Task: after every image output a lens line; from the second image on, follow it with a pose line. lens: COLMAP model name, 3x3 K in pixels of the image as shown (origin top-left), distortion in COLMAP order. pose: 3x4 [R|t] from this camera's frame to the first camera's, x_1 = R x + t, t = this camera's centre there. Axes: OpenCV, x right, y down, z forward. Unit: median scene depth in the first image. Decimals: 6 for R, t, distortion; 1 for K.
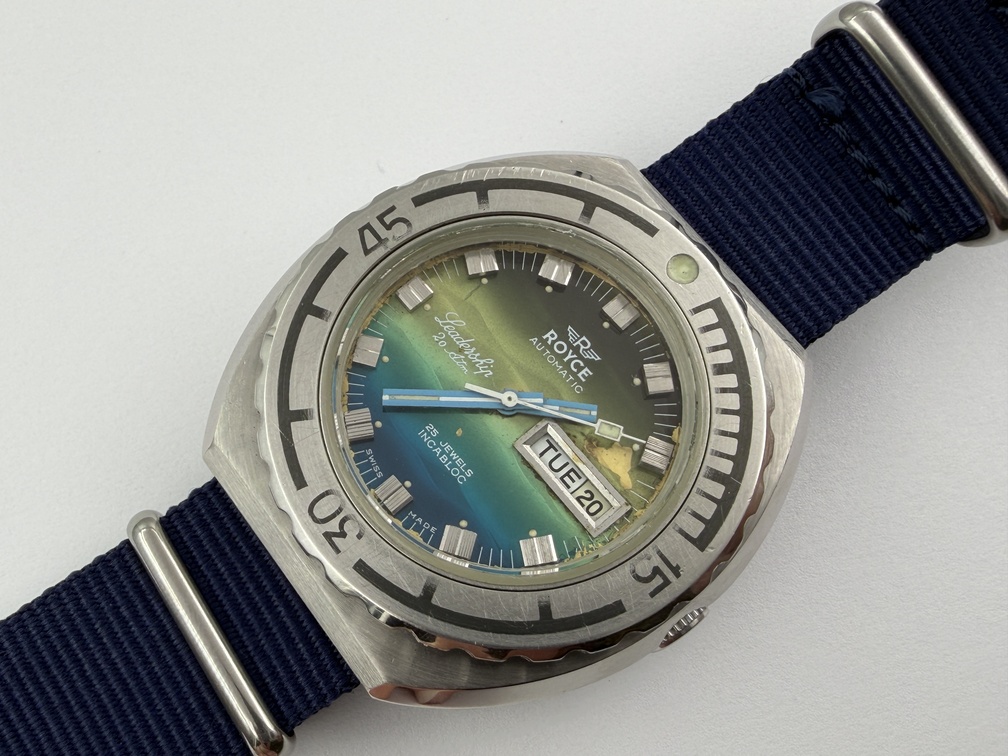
lens RADIAL K [[1038.4, 0, 352.7], [0, 1038.4, 380.5], [0, 0, 1]] dist [0.002086, 0.089330]
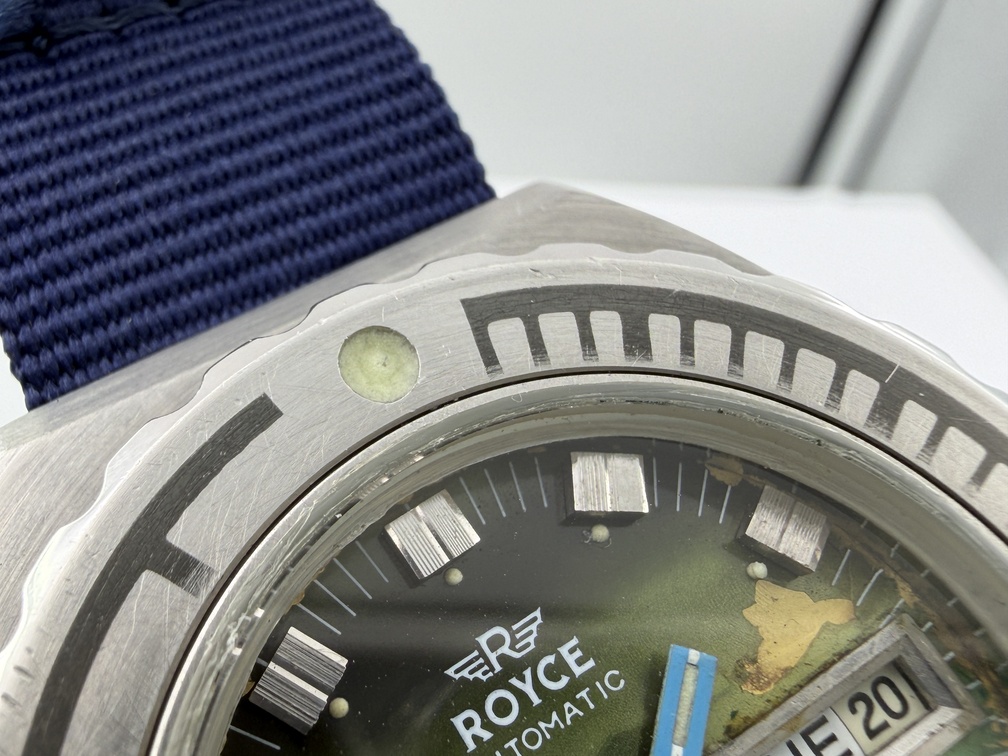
lens RADIAL K [[1038.4, 0, 352.7], [0, 1038.4, 380.5], [0, 0, 1]] dist [0.002086, 0.089330]
pose [[0.103672, -0.898246, 0.427090, 0.142147], [0.911625, 0.257529, 0.320343, -0.239421], [-0.397735, 0.356135, 0.845562, 0.670749]]
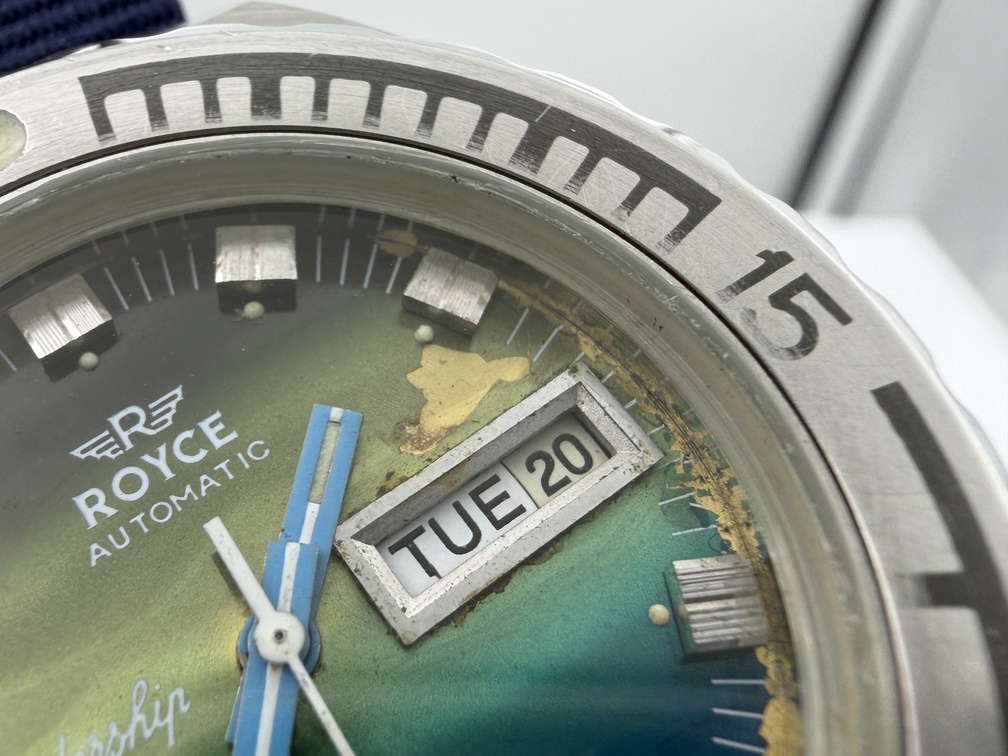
lens RADIAL K [[1038.4, 0, 352.7], [0, 1038.4, 380.5], [0, 0, 1]] dist [0.002086, 0.089330]
pose [[0.043891, -0.869856, 0.491350, 0.061318], [0.945806, 0.194577, 0.259981, -0.060320], [-0.321751, 0.453311, 0.831255, 0.679512]]
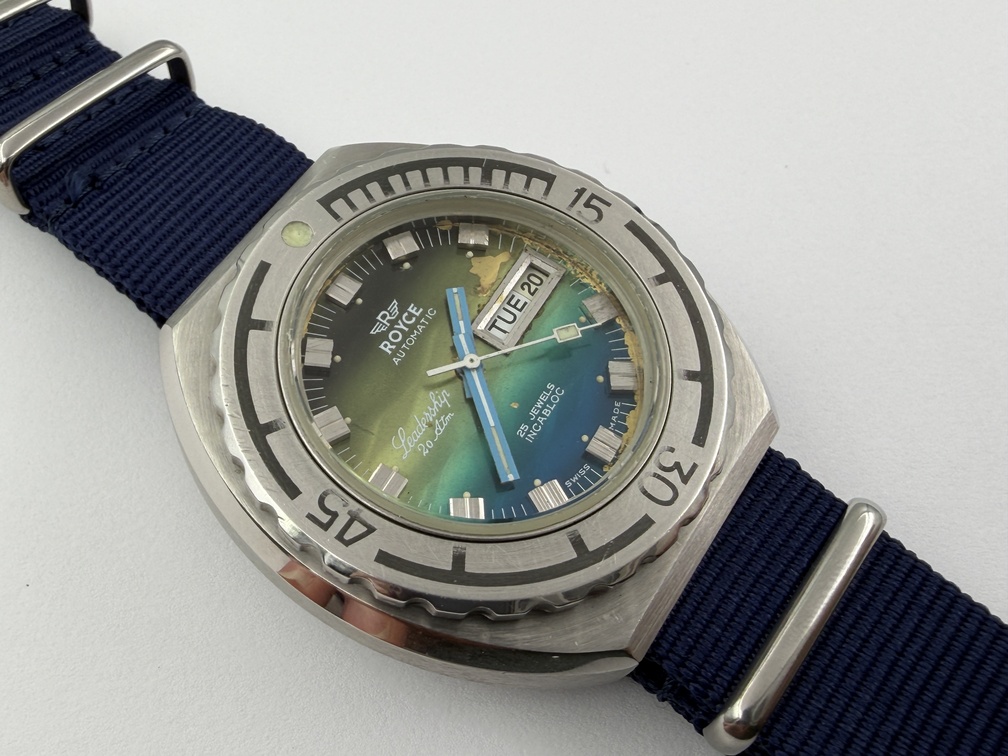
lens RADIAL K [[1038.4, 0, 352.7], [0, 1038.4, 380.5], [0, 0, 1]] dist [0.002086, 0.089330]
pose [[-0.306929, -0.836756, 0.453469, -0.272677], [0.907962, -0.114606, 0.403076, -0.478022], [-0.285307, 0.535448, 0.794919, 0.259950]]
